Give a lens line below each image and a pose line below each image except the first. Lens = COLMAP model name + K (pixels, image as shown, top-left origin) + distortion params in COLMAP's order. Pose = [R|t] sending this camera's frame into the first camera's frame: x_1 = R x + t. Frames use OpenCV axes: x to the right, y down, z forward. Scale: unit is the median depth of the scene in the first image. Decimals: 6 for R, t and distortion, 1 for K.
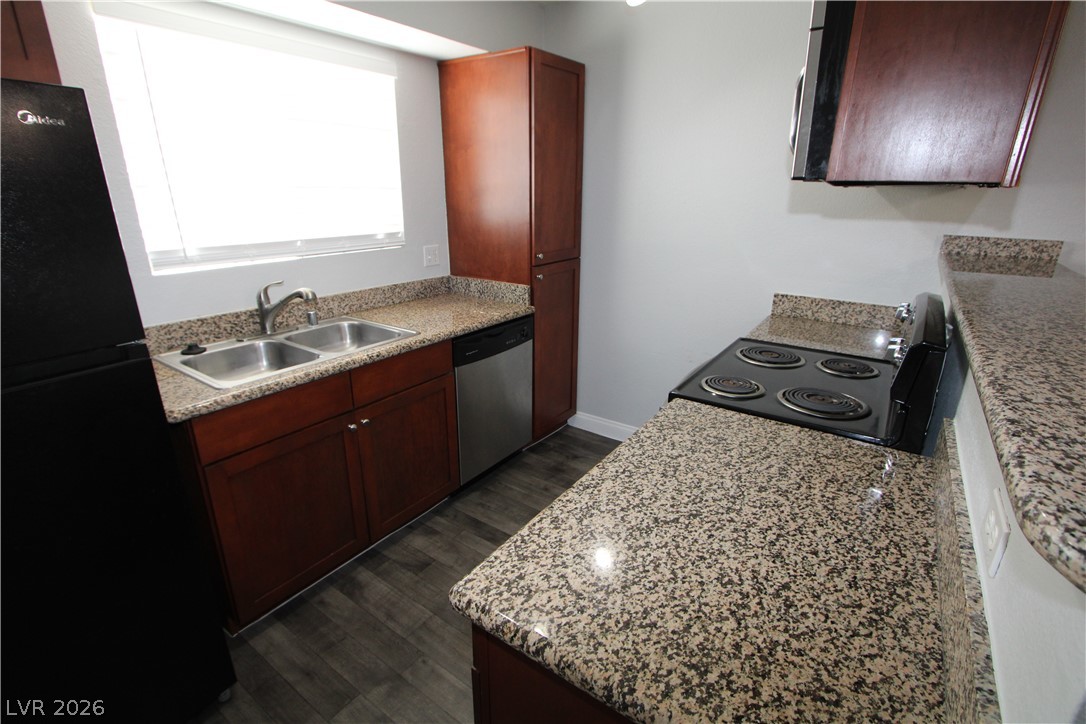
lens RADIAL K [[512.8, 0, 539.0], [0, 512.8, 359.1], [0, 0, 1]] dist [-0.010319, 0.000492]
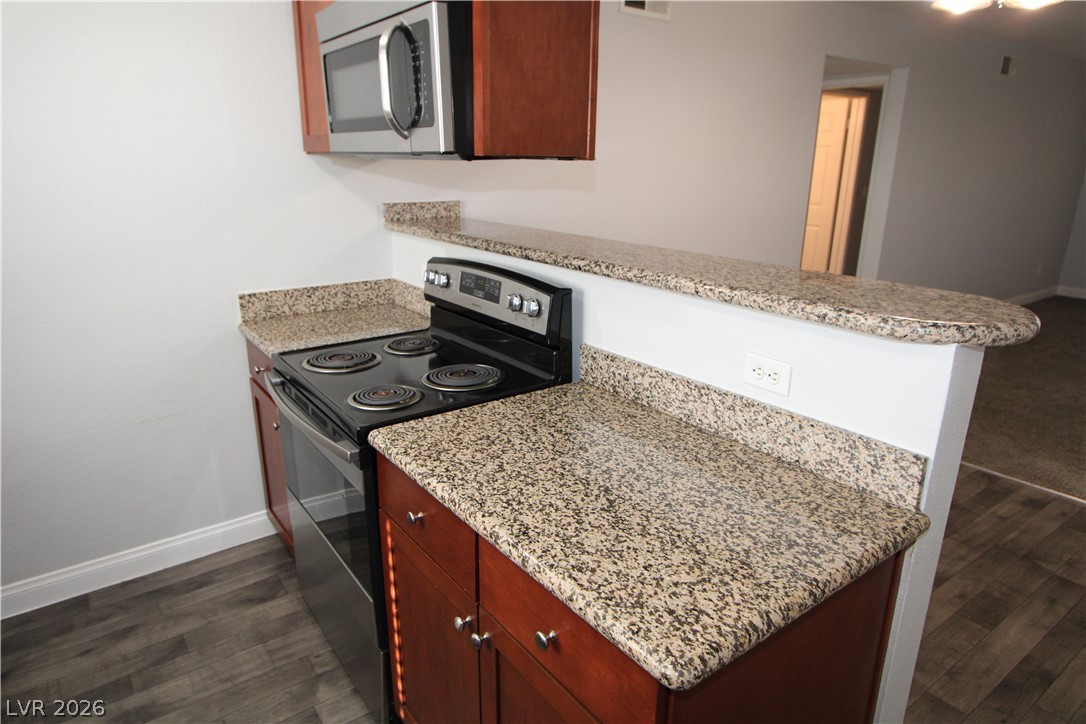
lens RADIAL K [[674.3, 0, 542.4], [0, 674.3, 363.3], [0, 0, 1]] dist [-0.014046, 0.003388]
pose [[0.317213, -0.281233, 0.905695, -0.733428], [0.300761, 0.935552, 0.185164, -0.175866], [-0.899399, 0.213661, 0.381353, 0.483986]]
